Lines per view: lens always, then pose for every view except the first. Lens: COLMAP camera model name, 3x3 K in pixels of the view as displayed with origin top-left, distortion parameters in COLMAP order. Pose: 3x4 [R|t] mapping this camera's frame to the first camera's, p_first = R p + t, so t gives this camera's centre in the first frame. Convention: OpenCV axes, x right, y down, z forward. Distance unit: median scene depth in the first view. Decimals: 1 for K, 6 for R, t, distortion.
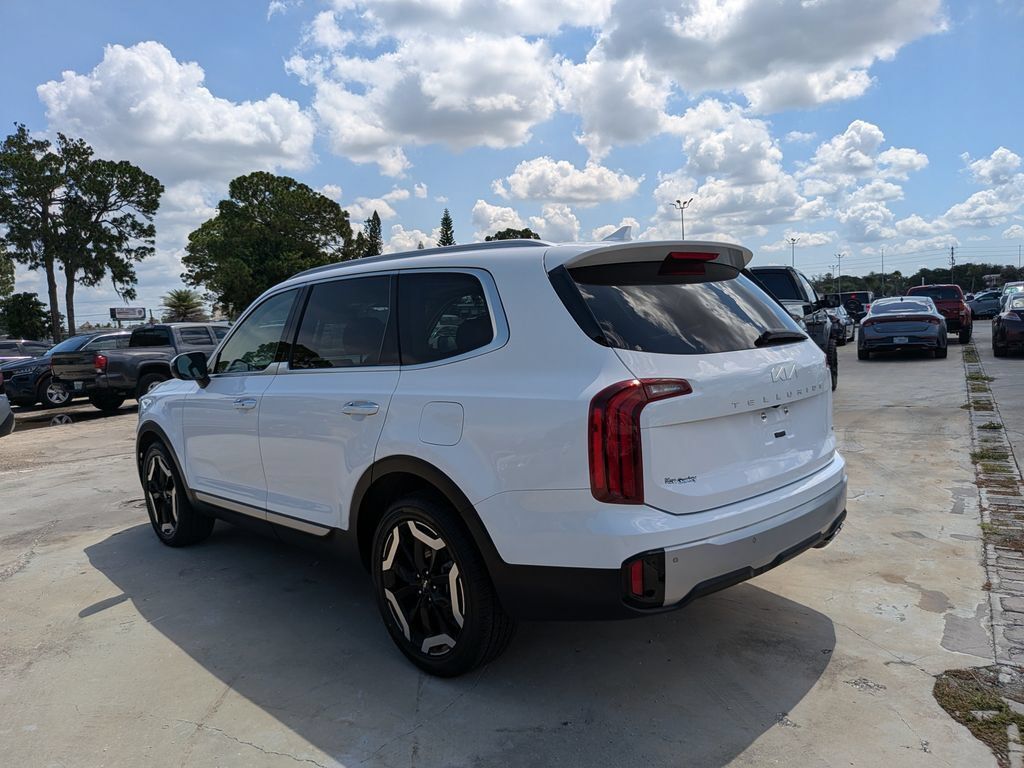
lens RADIAL K [[748.7, 0, 509.2], [0, 748.7, 381.7], [0, 0, 1]] dist [0.008301, -0.033183]
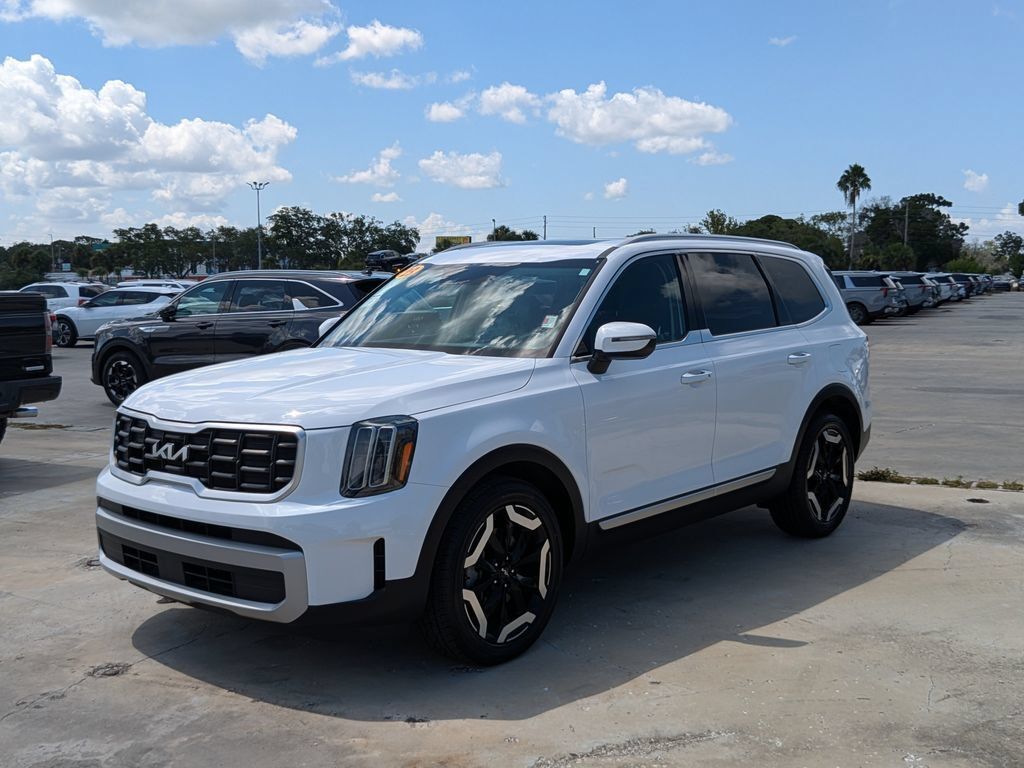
lens RADIAL K [[1120.5, 0, 512.6], [0, 1120.5, 378.9], [0, 0, 1]] dist [0.011875, 0.000000]
pose [[-0.082047, -0.027012, 0.996262, -2.076767], [0.094953, 0.994874, 0.034794, -0.040350], [-0.992095, 0.097453, -0.079061, 1.655818]]
